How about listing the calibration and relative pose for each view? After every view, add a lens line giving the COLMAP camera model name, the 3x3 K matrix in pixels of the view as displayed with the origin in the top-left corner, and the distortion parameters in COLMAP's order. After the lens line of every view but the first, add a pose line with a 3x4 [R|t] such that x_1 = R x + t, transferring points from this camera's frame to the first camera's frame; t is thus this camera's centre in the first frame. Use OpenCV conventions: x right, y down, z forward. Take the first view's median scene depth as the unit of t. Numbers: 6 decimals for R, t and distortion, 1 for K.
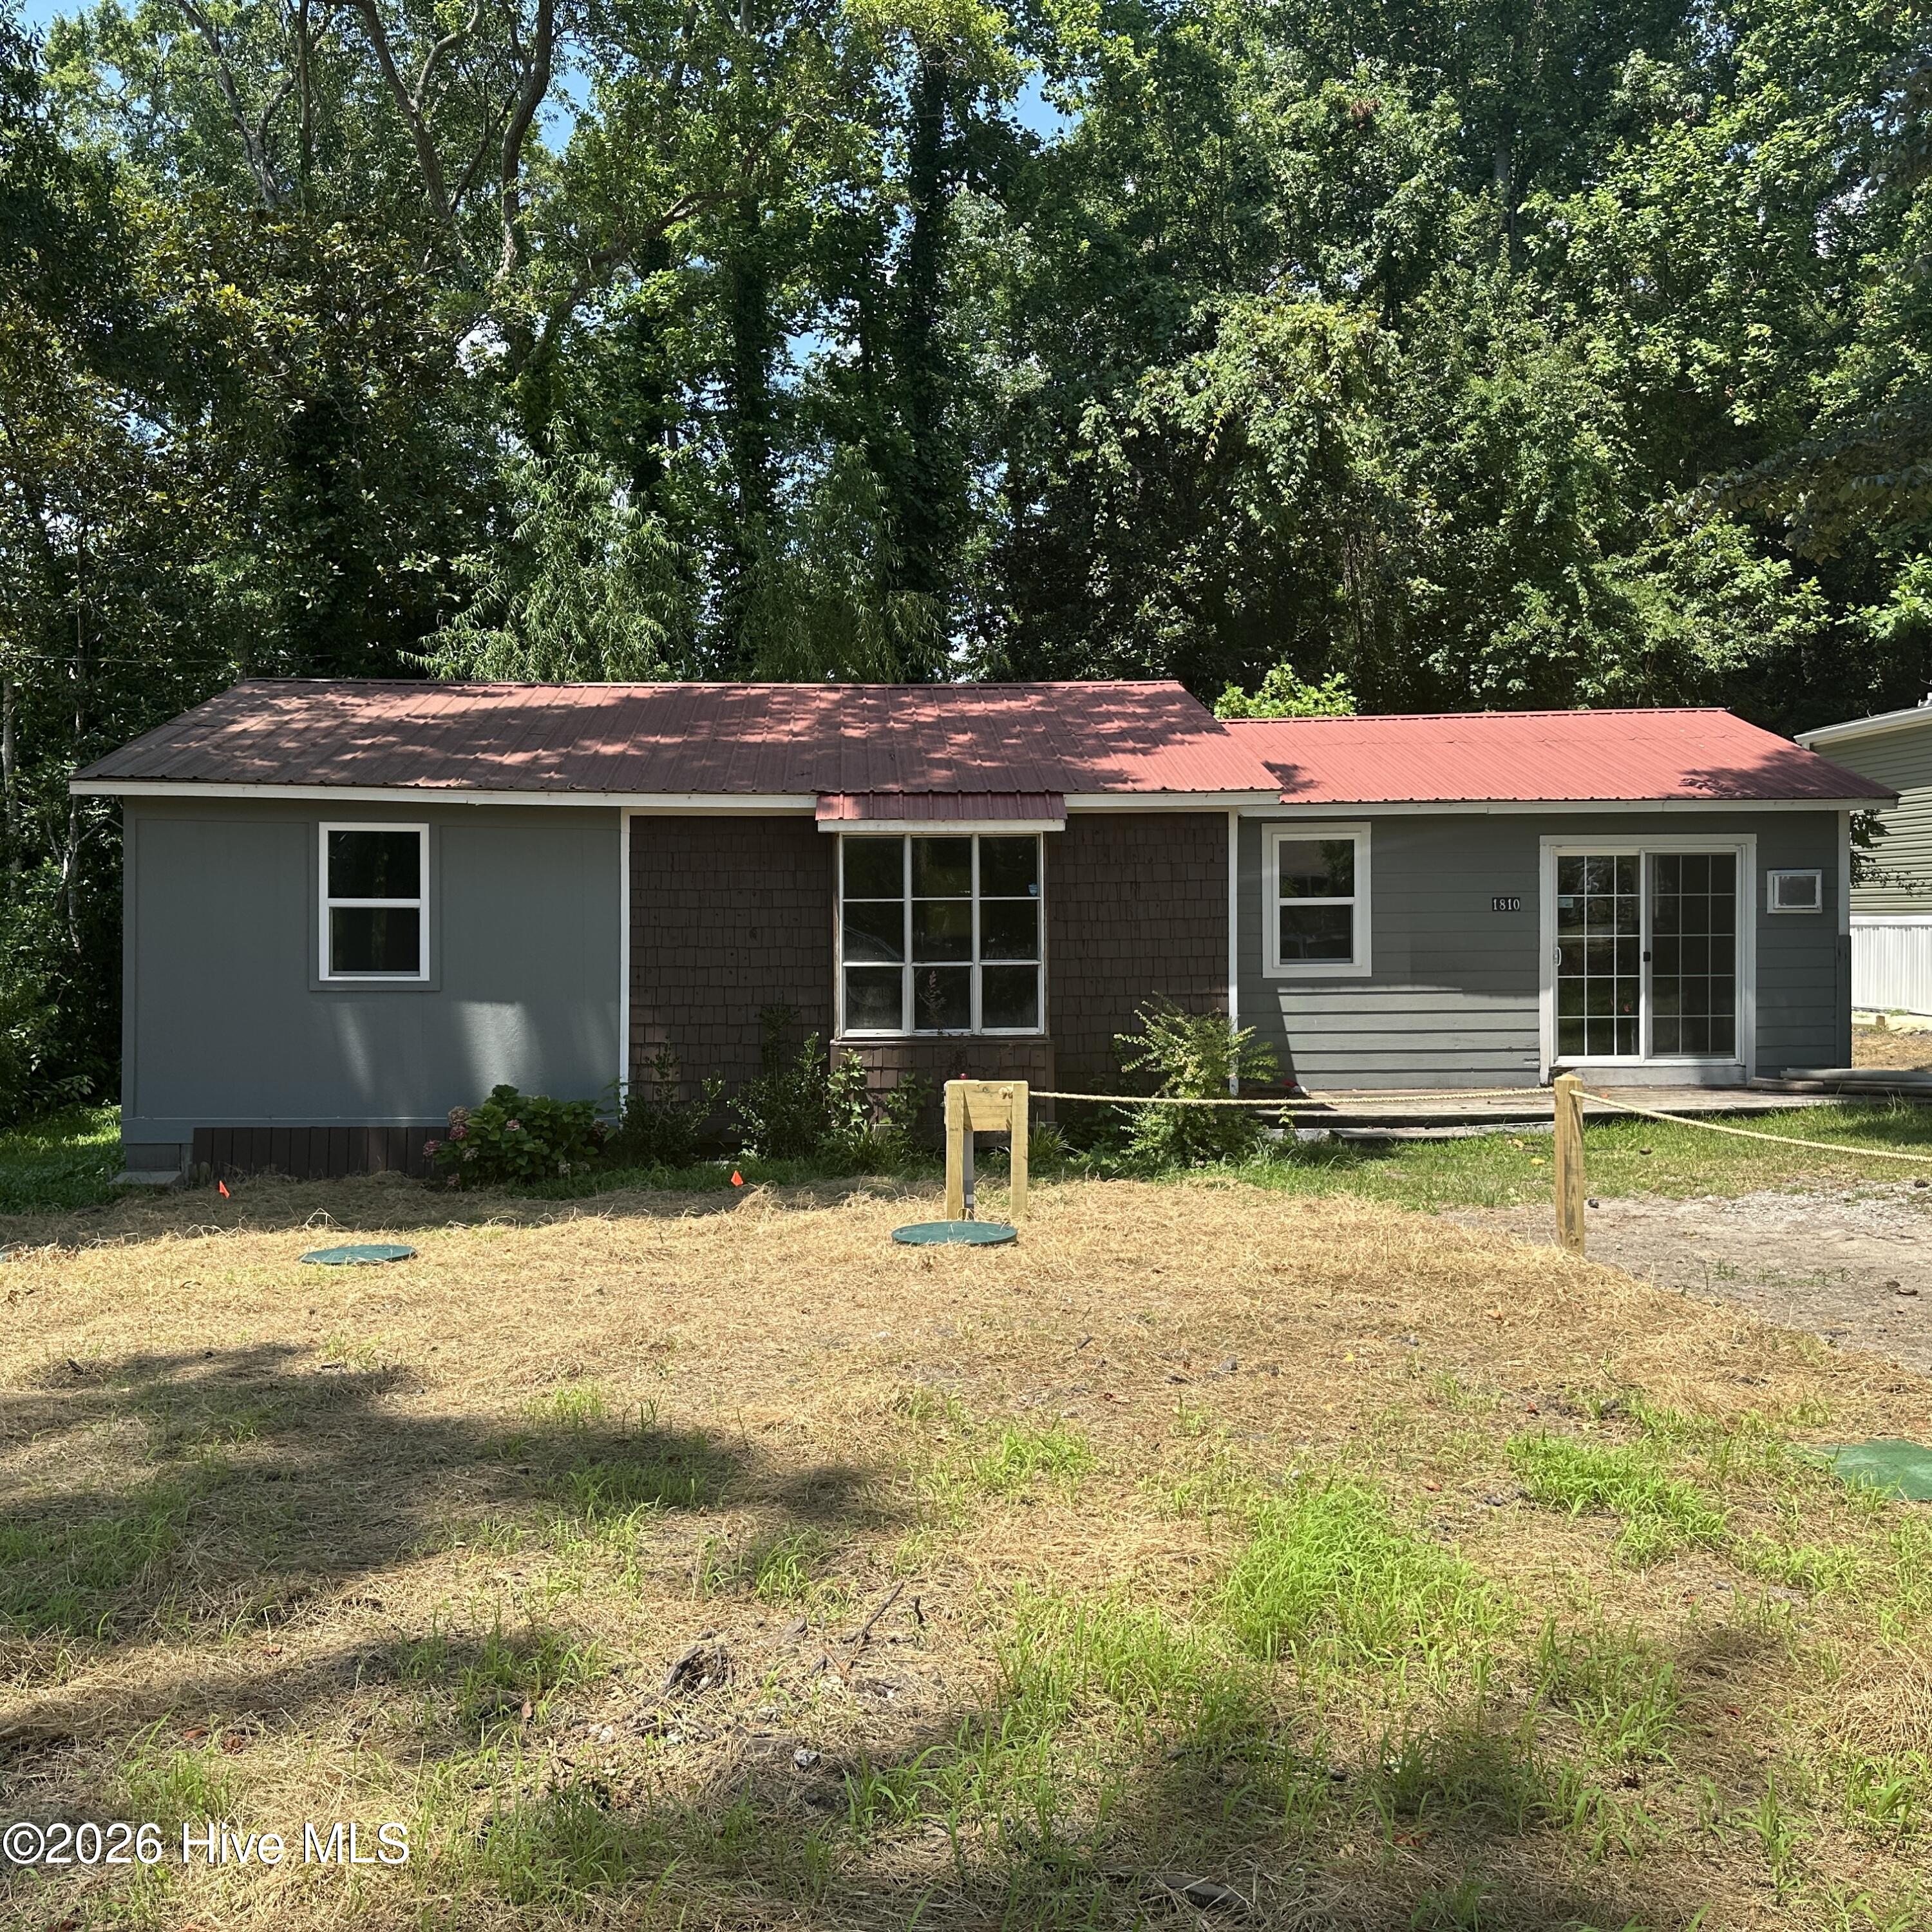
lens RADIAL K [[1819.2, 0, 966.0], [0, 1819.2, 966.0], [0, 0, 1]] dist [0.176244, -0.405198]
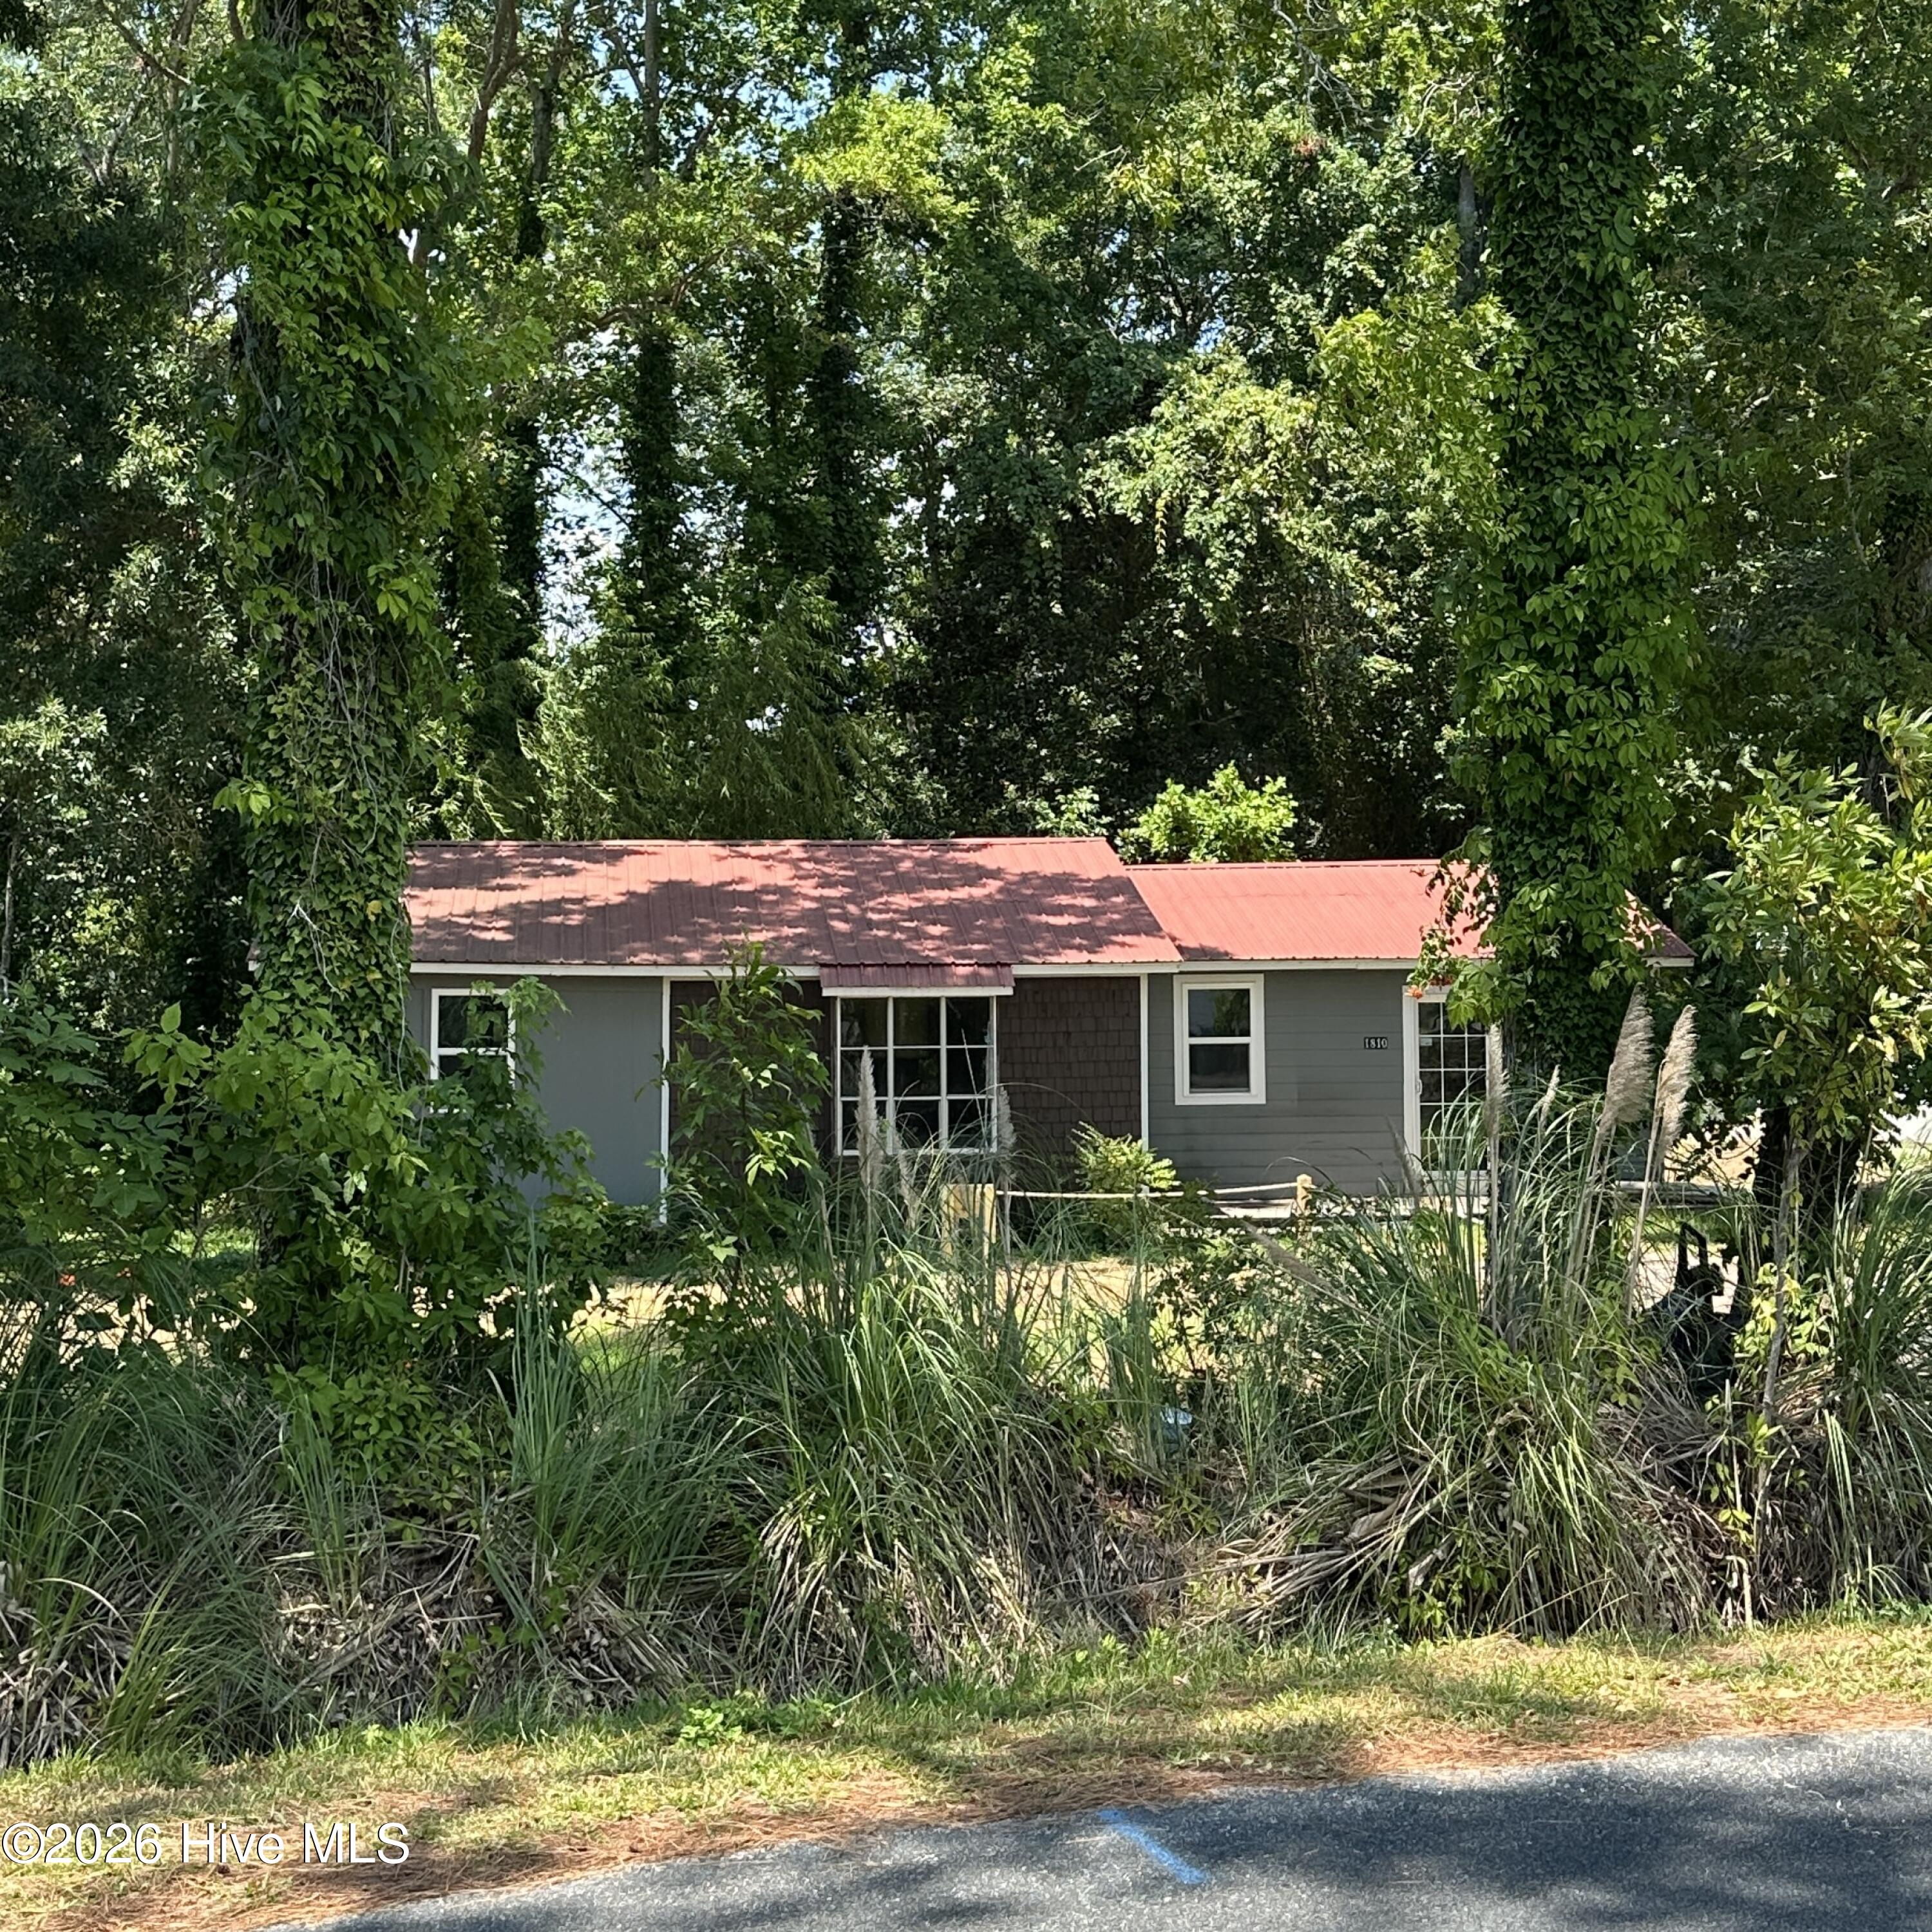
lens RADIAL K [[3182.8, 0, 965.6], [0, 3182.8, 795.2], [0, 0, 1]] dist [0.026350, 0.019210]
pose [[0.998445, 0.002893, 0.055667, -0.087221], [0.001425, 0.997001, -0.077372, -0.033932], [-0.055724, 0.077331, 0.995447, -1.045063]]
